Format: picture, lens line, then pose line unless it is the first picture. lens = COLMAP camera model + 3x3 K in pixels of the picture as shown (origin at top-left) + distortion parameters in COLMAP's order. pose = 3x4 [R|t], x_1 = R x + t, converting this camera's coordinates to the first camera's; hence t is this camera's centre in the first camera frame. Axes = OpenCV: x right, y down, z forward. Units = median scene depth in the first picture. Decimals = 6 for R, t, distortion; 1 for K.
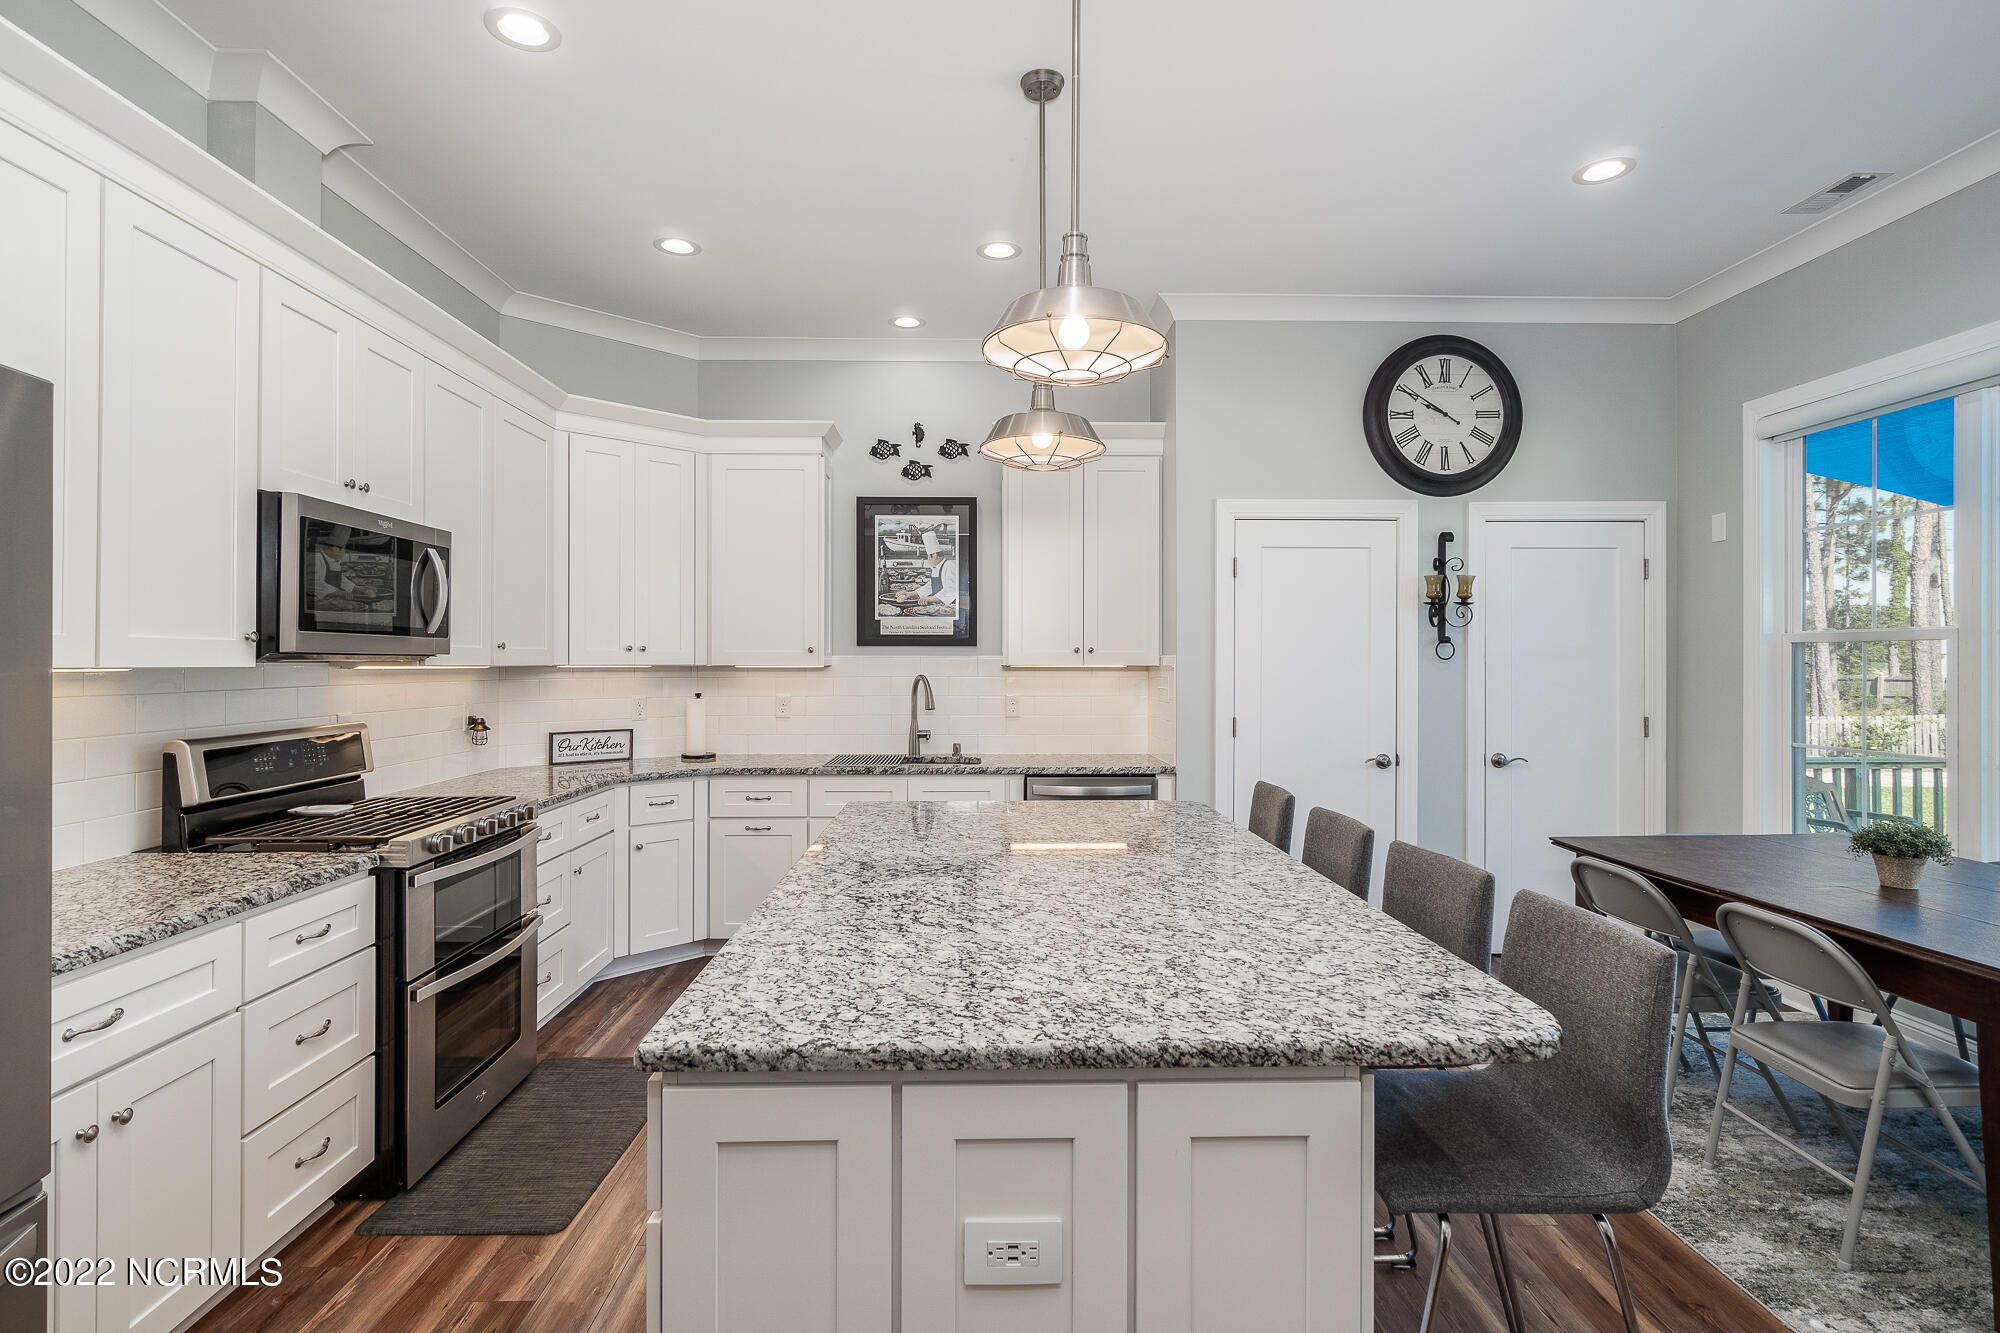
lens RADIAL K [[979.9, 0, 991.4], [0, 979.9, 659.9], [0, 0, 1]] dist [-0.004883, -0.000640]
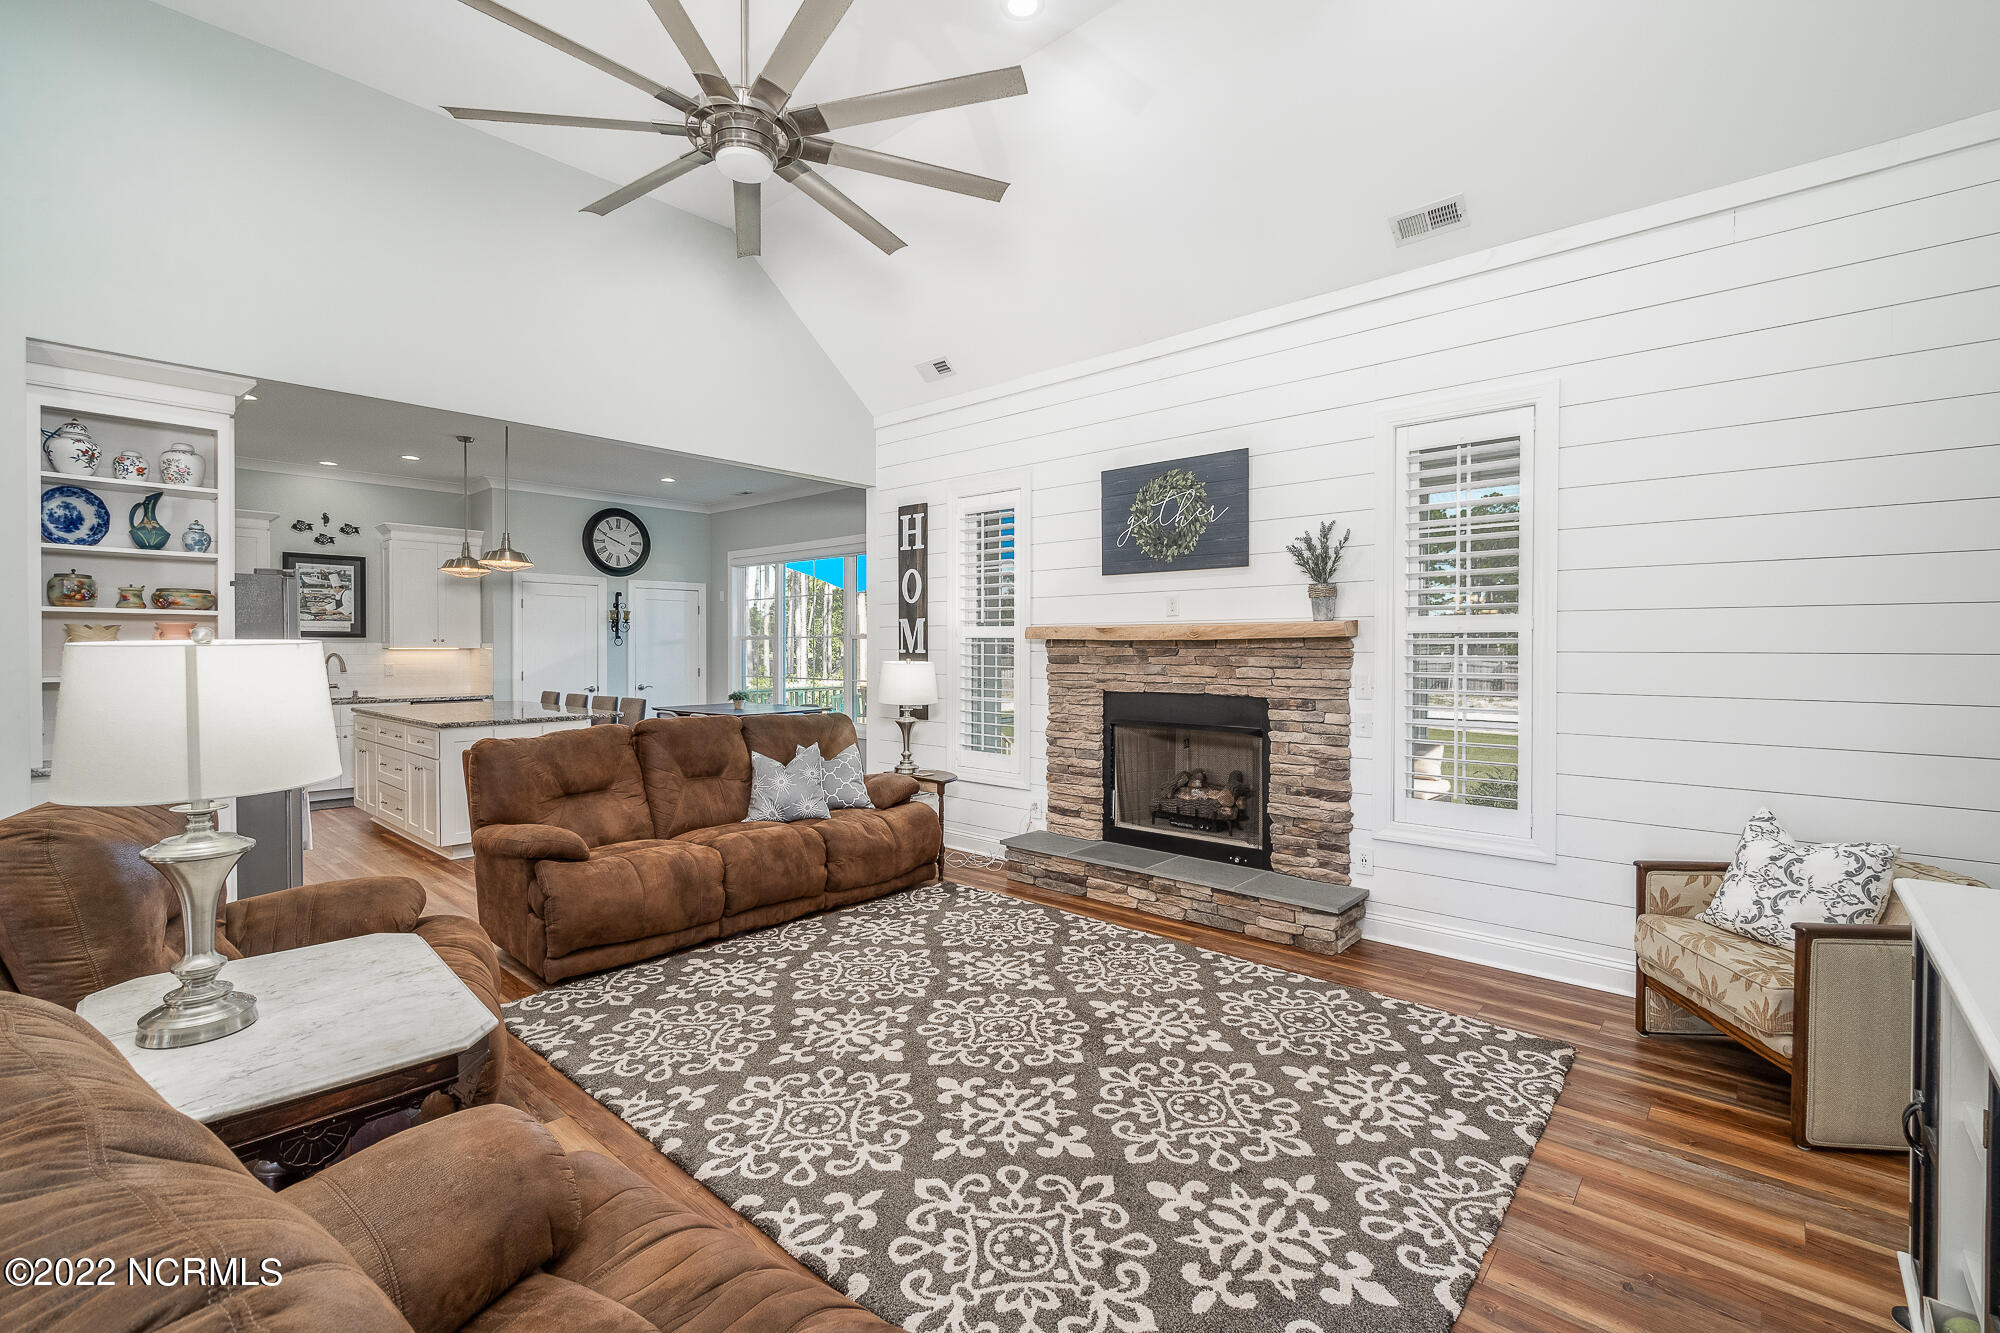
lens RADIAL K [[860.8, 0, 993.7], [0, 860.8, 658.2], [0, 0, 1]] dist [-0.000156, 0.000134]
pose [[0.691720, -0.008418, 0.722117, -0.418528], [0.000134, 0.999934, 0.011528, 0.006820], [-0.722166, -0.007877, 0.691675, -1.109179]]
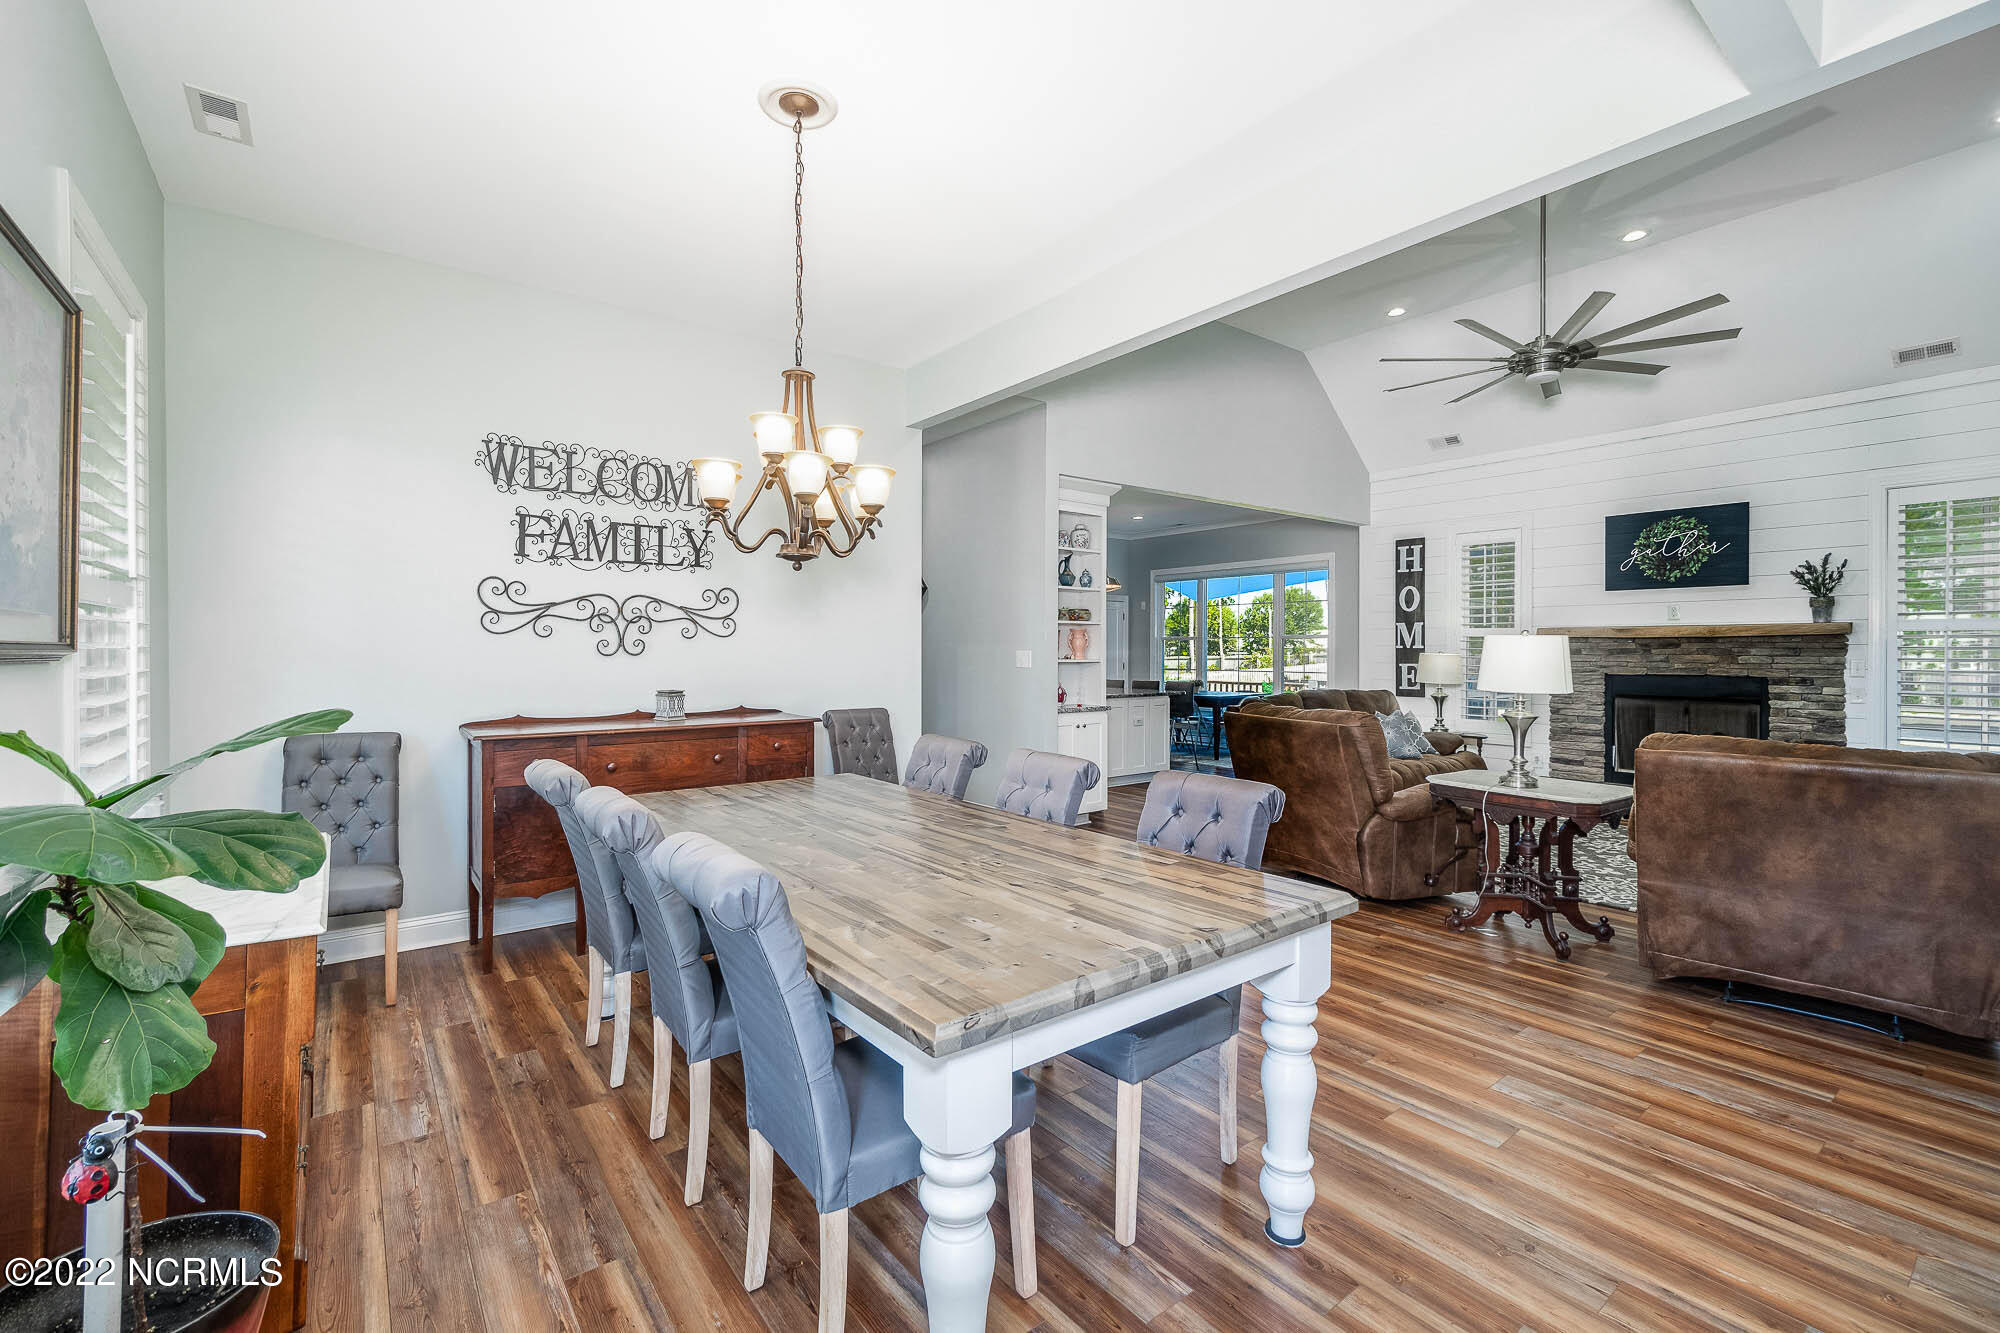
lens RADIAL K [[856.7, 0, 1028.7], [0, 856.7, 657.7], [0, 0, 1]] dist [0.003844, 0.000194]
pose [[0.796364, -0.005924, 0.604789, -1.259574], [0.001617, 0.999969, 0.007665, 0.018817], [-0.604815, -0.005126, 0.796349, -1.044205]]
